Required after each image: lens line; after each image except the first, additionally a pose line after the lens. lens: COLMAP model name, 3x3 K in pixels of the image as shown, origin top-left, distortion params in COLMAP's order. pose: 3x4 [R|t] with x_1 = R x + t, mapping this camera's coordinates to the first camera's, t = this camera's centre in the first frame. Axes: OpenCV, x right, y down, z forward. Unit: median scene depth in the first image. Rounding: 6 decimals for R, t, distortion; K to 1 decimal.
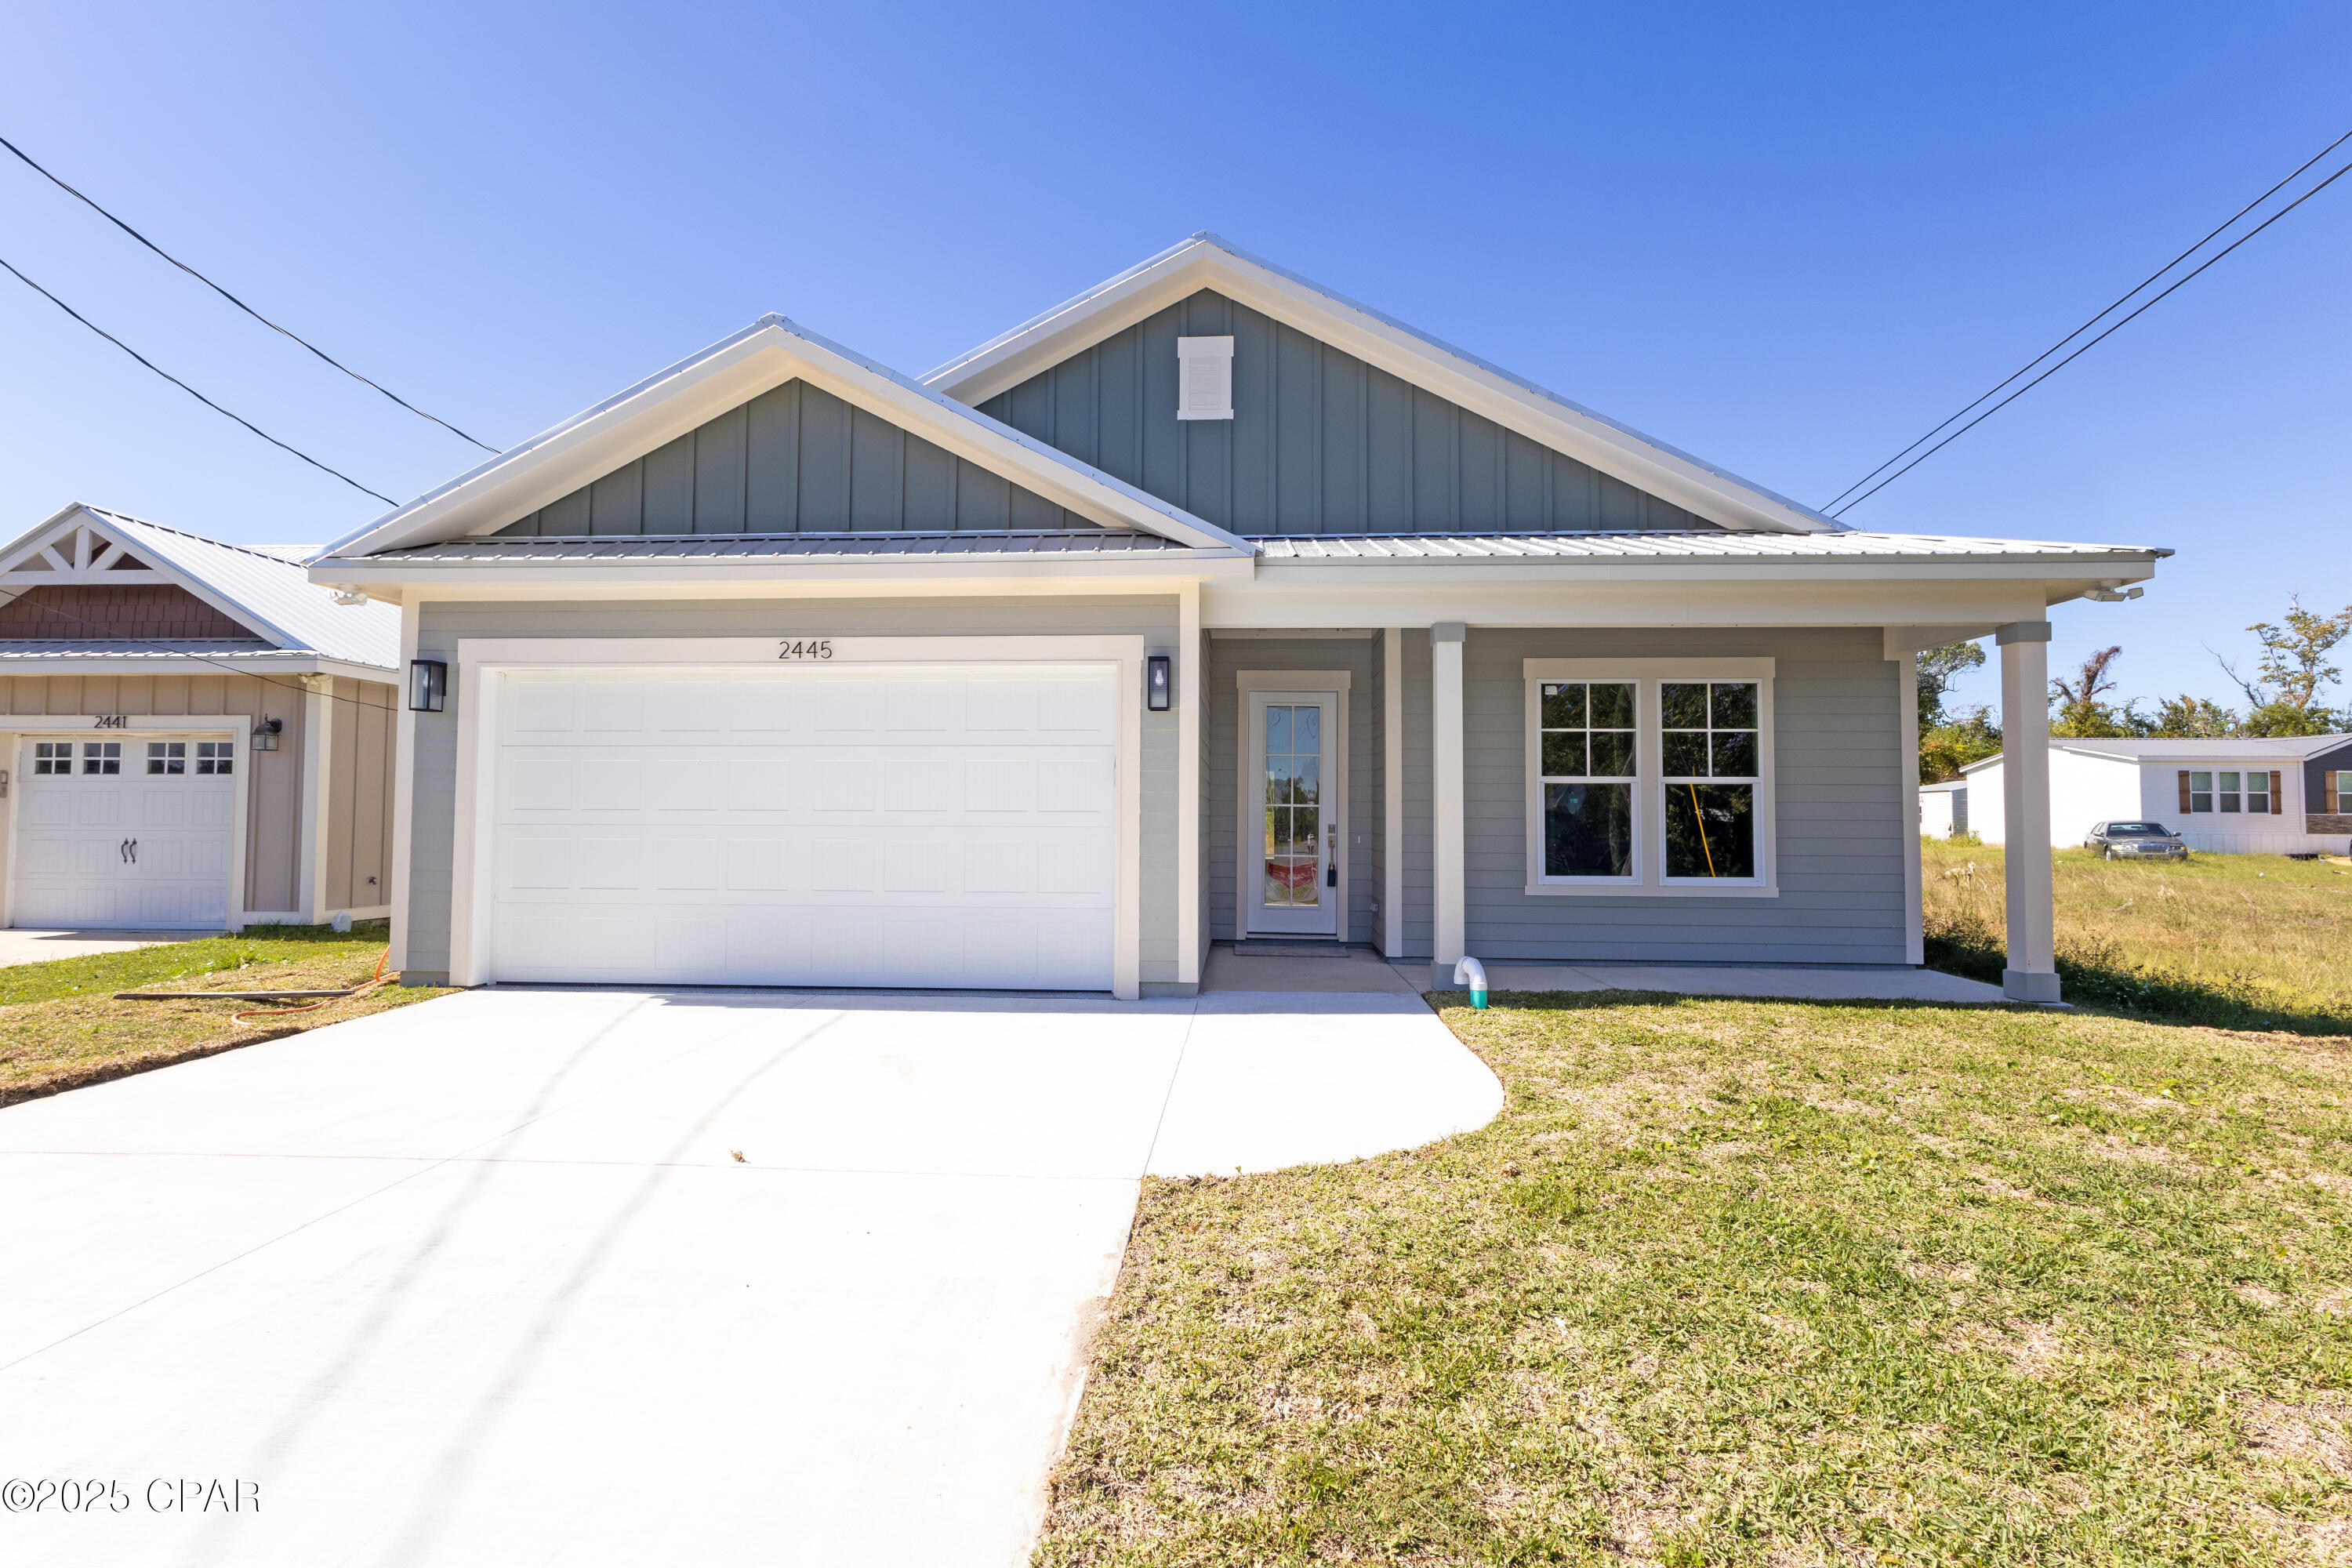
lens RADIAL K [[1043.3, 0, 1176.0], [0, 1043.3, 784.0], [0, 0, 1]] dist [-0.003419, -0.000193]
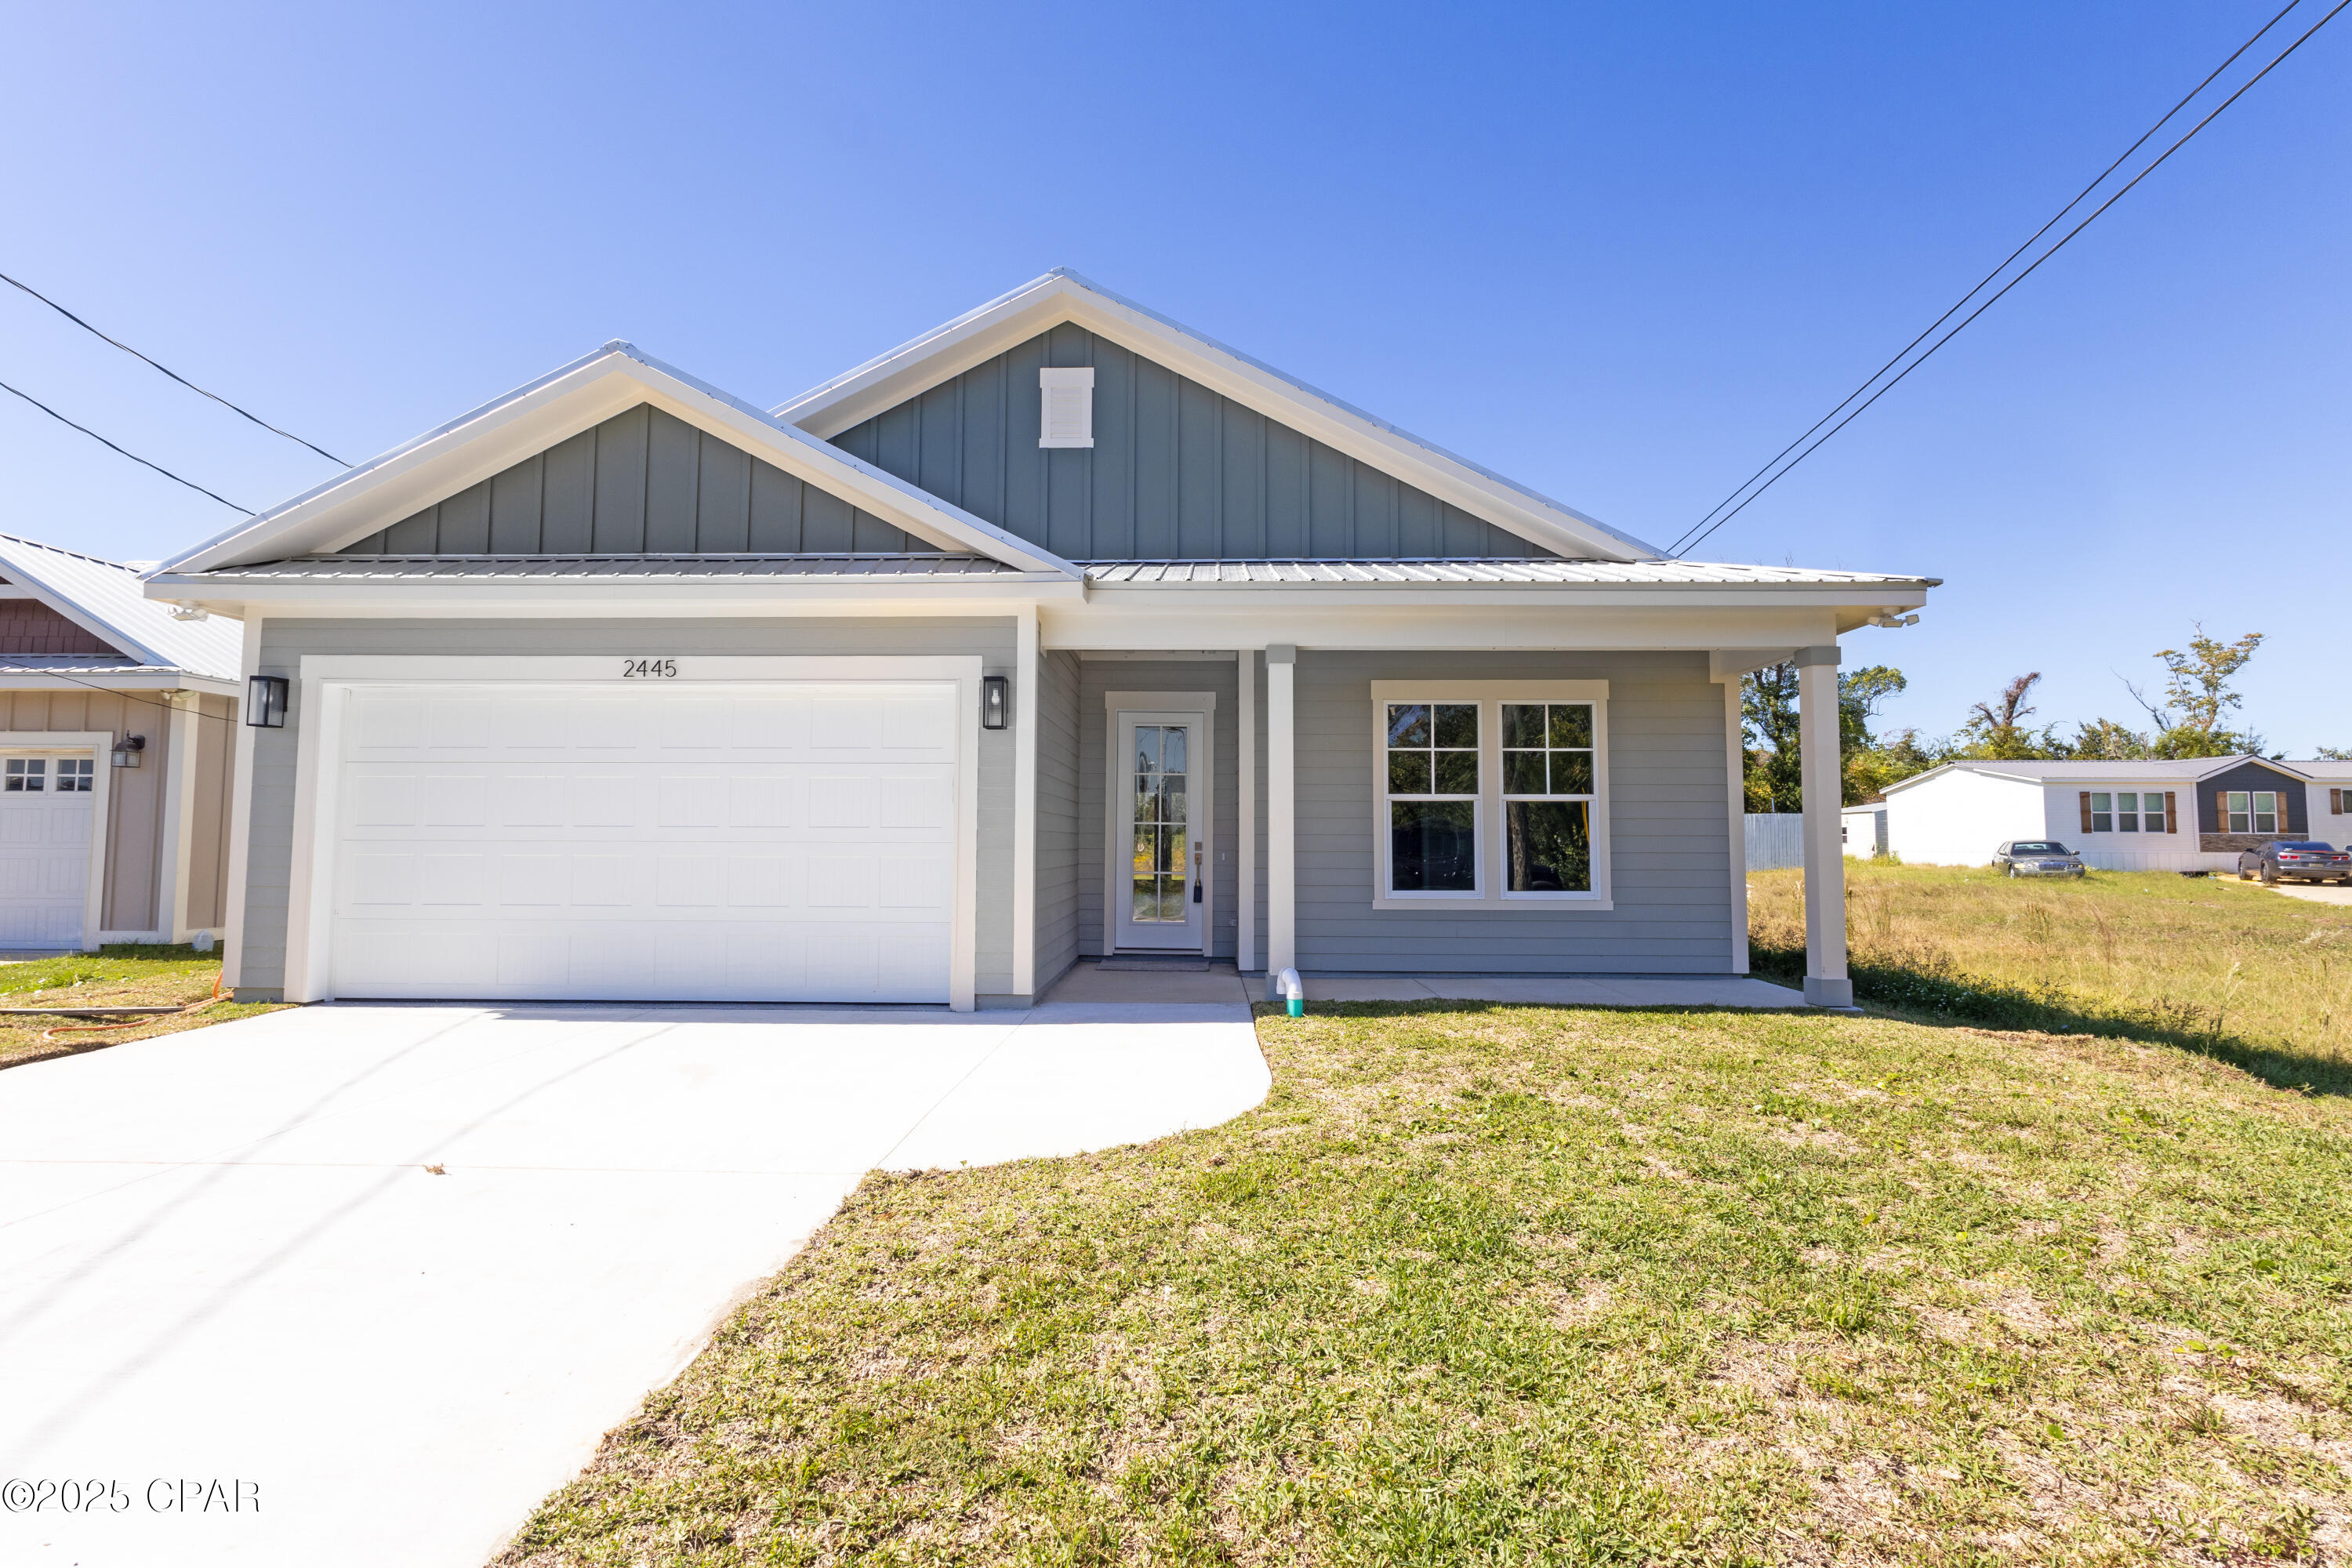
lens RADIAL K [[1043.3, 0, 1176.0], [0, 1043.3, 784.0], [0, 0, 1]] dist [-0.003419, -0.000193]
pose [[0.999302, 0.001061, 0.037329, 0.103718], [-0.000297, 0.999791, -0.020454, 0.004283], [-0.037343, 0.020428, 0.999094, -0.028168]]
